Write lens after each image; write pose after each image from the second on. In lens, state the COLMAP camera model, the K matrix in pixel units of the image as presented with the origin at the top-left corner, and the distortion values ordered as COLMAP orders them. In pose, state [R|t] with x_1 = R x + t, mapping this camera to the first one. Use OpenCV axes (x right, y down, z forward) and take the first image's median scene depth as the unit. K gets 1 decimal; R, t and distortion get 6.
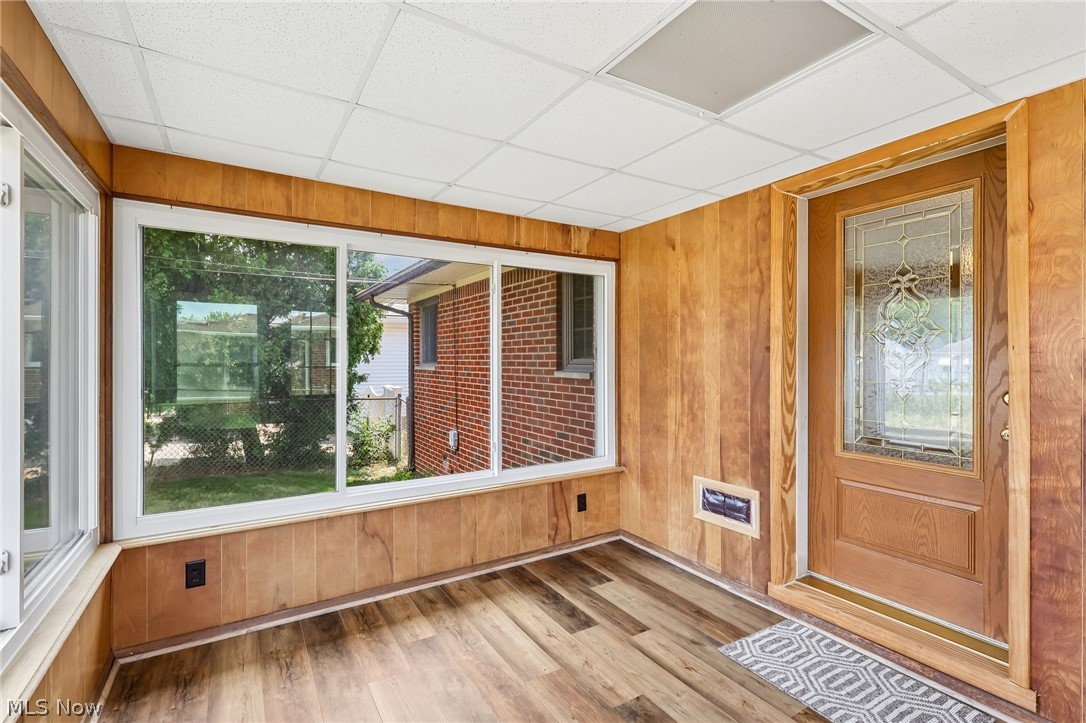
lens RADIAL K [[498.6, 0, 543.0], [0, 498.6, 361.5], [0, 0, 1]] dist [0.000999, -0.000739]
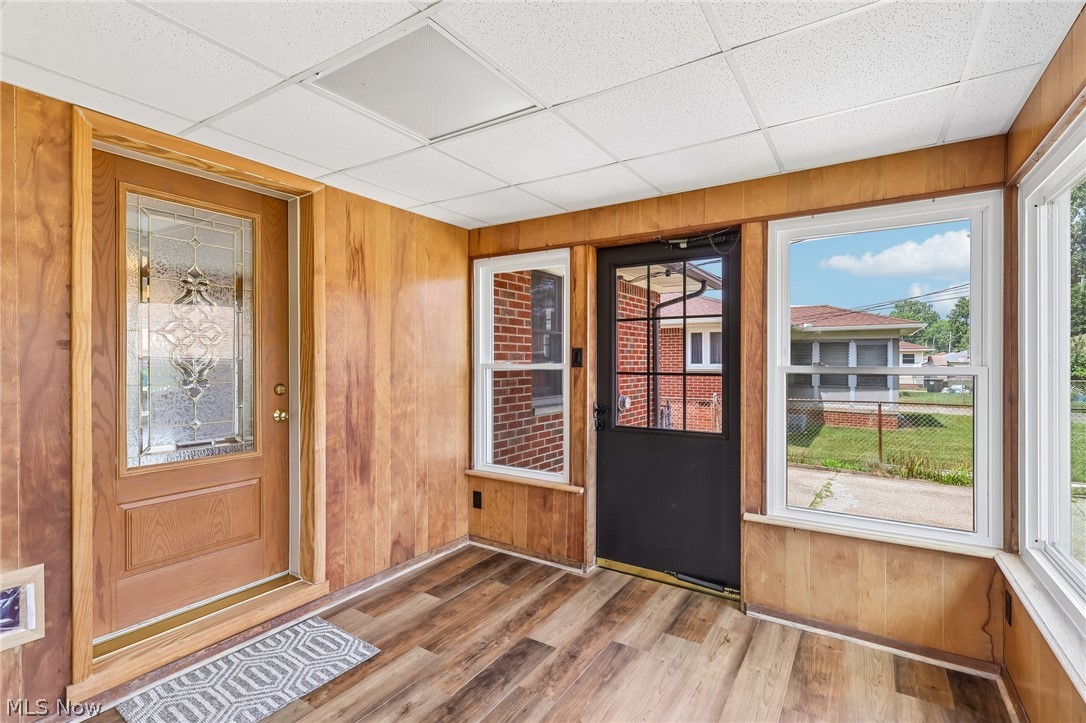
lens RADIAL K [[498.6, 0, 543.0], [0, 498.6, 361.5], [0, 0, 1]] dist [0.000999, -0.000739]
pose [[-0.428987, -0.003375, 0.903304, -0.499124], [0.000275, 0.999992, 0.003867, -0.005276], [-0.903310, 0.001907, -0.428983, 0.803548]]
